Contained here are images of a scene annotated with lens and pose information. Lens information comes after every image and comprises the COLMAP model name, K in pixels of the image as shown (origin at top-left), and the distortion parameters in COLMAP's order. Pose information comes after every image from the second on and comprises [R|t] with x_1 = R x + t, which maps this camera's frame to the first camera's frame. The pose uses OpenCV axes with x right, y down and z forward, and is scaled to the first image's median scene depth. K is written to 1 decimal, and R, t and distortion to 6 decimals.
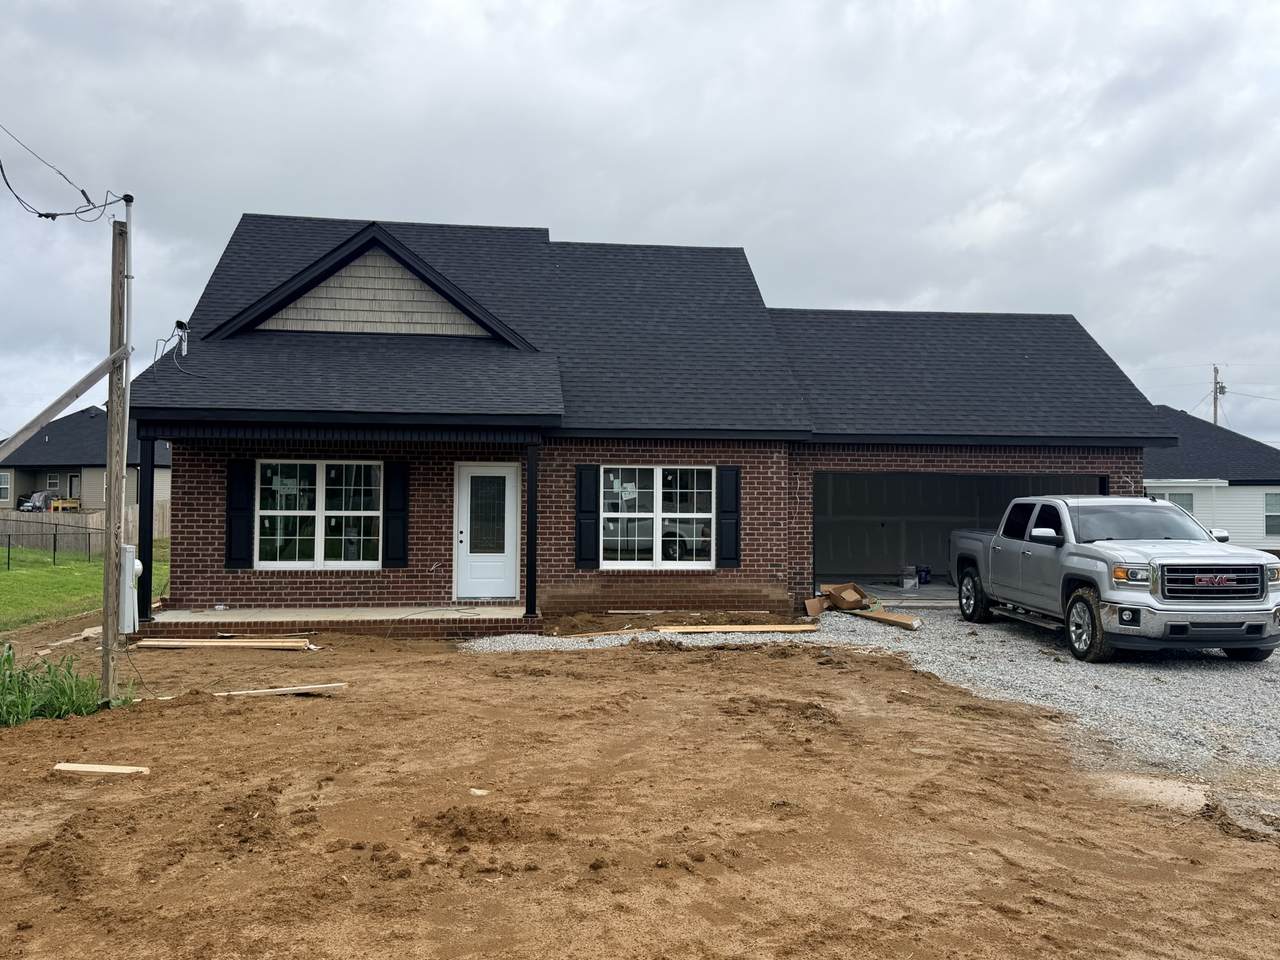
lens RADIAL K [[1090.7, 0, 640.0], [0, 1090.7, 480.0], [0, 0, 1]] dist [-0.001412, 0.002400]
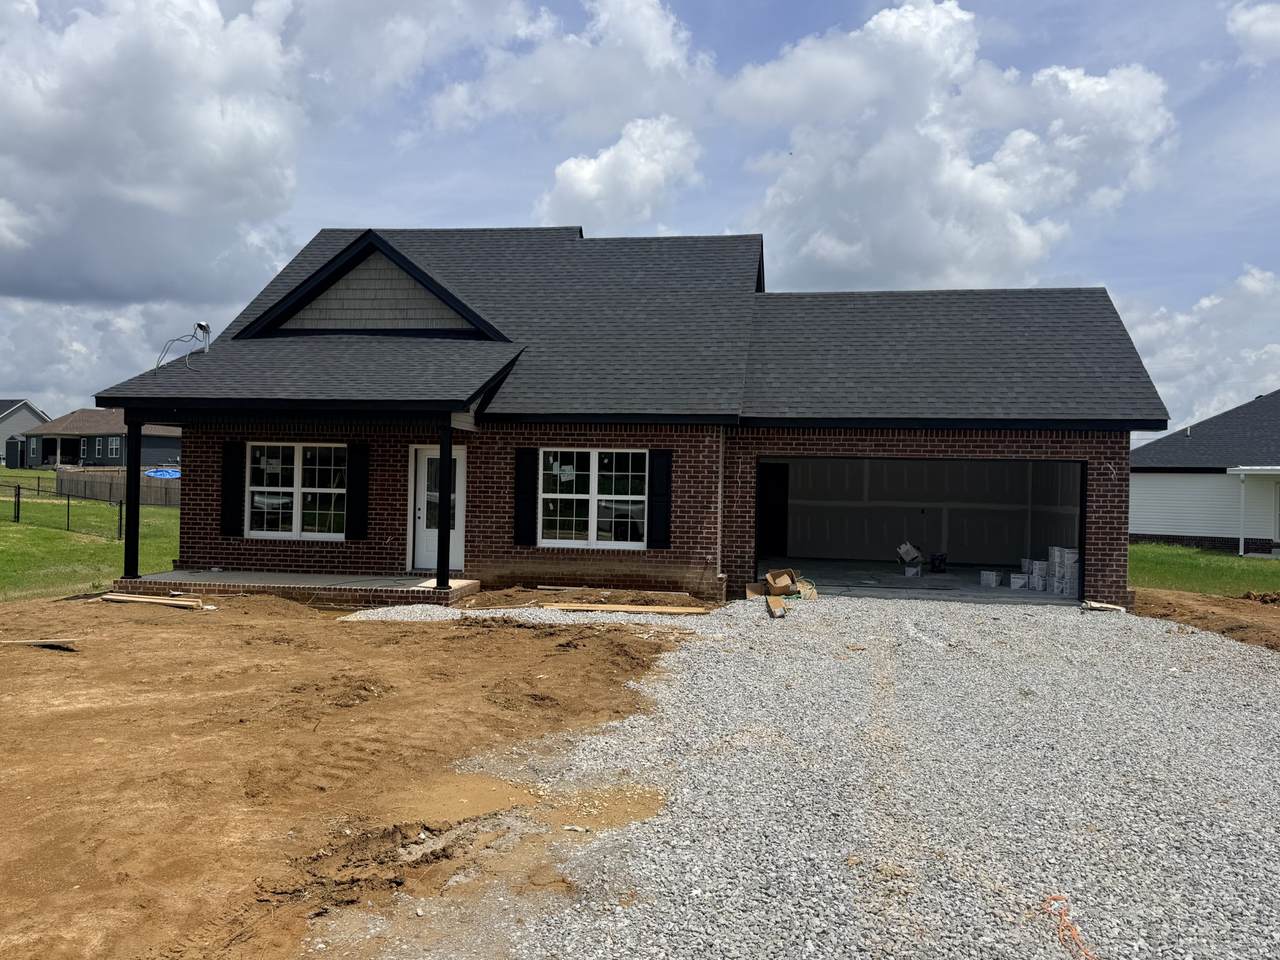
lens RADIAL K [[1006.8, 0, 640.0], [0, 1006.8, 480.0], [0, 0, 1]] dist [-0.000080, -0.003119]
pose [[0.962252, 0.012112, -0.271889, 0.323005], [-0.007789, 0.999826, 0.016974, -0.000201], [0.272047, -0.014216, 0.962179, 0.088699]]
